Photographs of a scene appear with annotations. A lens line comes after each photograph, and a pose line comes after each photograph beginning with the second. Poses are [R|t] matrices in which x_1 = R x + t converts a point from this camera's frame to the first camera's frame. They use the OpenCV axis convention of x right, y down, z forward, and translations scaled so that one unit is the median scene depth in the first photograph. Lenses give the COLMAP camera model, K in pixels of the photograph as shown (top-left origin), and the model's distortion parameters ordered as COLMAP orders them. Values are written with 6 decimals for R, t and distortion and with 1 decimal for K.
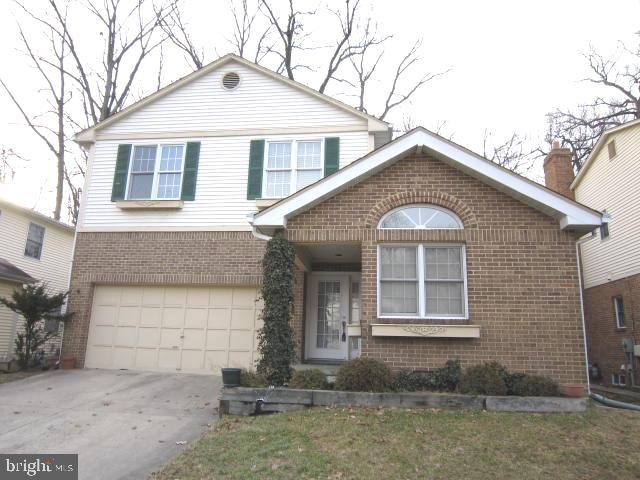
lens RADIAL K [[461.5, 0, 315.5], [0, 461.5, 243.1], [0, 0, 1]] dist [-0.052639, 0.022958]
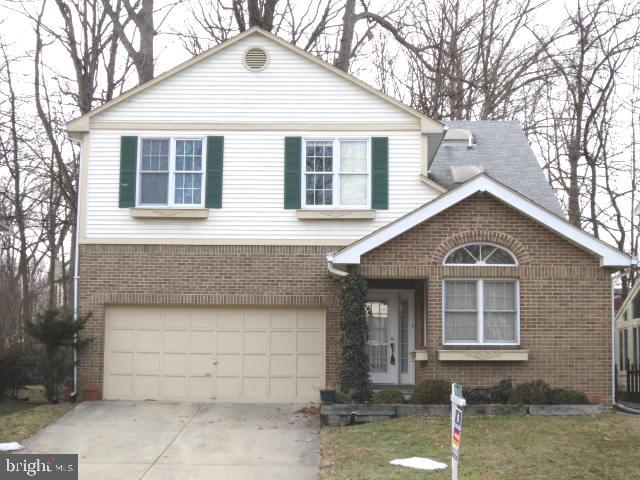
lens RADIAL K [[1140.5, 0, 298.9], [0, 1140.5, 254.2], [0, 0, 1]] dist [-0.142150, -0.028802]
pose [[0.995297, -0.007698, 0.096566, -0.341822], [-0.003775, 0.992998, 0.118068, -0.273079], [-0.096799, -0.117877, 0.988299, -1.202896]]
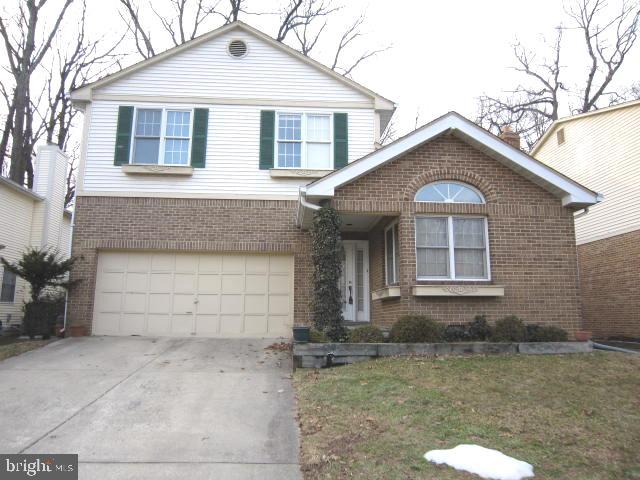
lens RADIAL K [[461.5, 0, 315.5], [0, 461.5, 243.1], [0, 0, 1]] dist [-0.052639, 0.022958]
pose [[0.982119, 0.008730, 0.188060, -0.223509], [-0.020924, 0.997797, 0.062953, 0.003420], [-0.187096, -0.065762, 0.980138, -0.040803]]
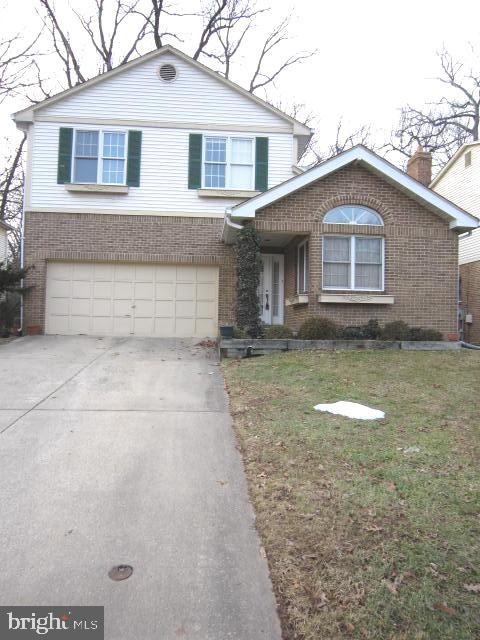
lens RADIAL K [[461.5, 0, 240.0], [0, 461.5, 320.0], [0, 0, 1]] dist [-0.052639, 0.022958]
pose [[0.979477, -0.005968, 0.201468, -0.262012], [-0.036356, 0.977936, 0.205718, -0.014994], [-0.198251, -0.208821, 0.957648, -0.191988]]
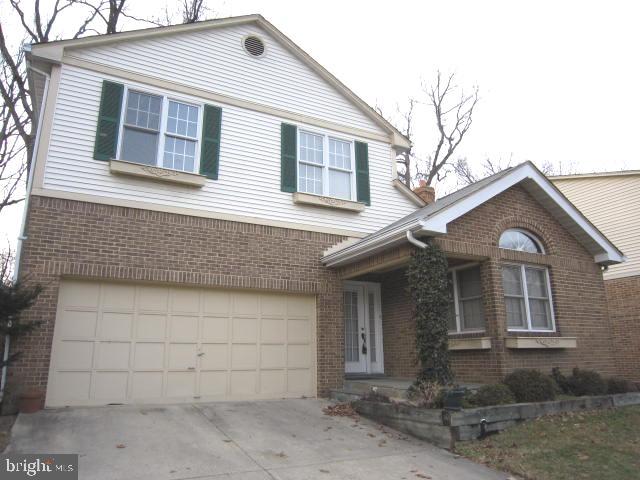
lens RADIAL K [[461.5, 0, 315.5], [0, 461.5, 243.1], [0, 0, 1]] dist [-0.052639, 0.022958]
pose [[0.820406, 0.105672, 0.561932, -0.582909], [-0.098058, 0.994216, -0.043802, 0.034225], [-0.563310, -0.019167, 0.826023, 0.262413]]
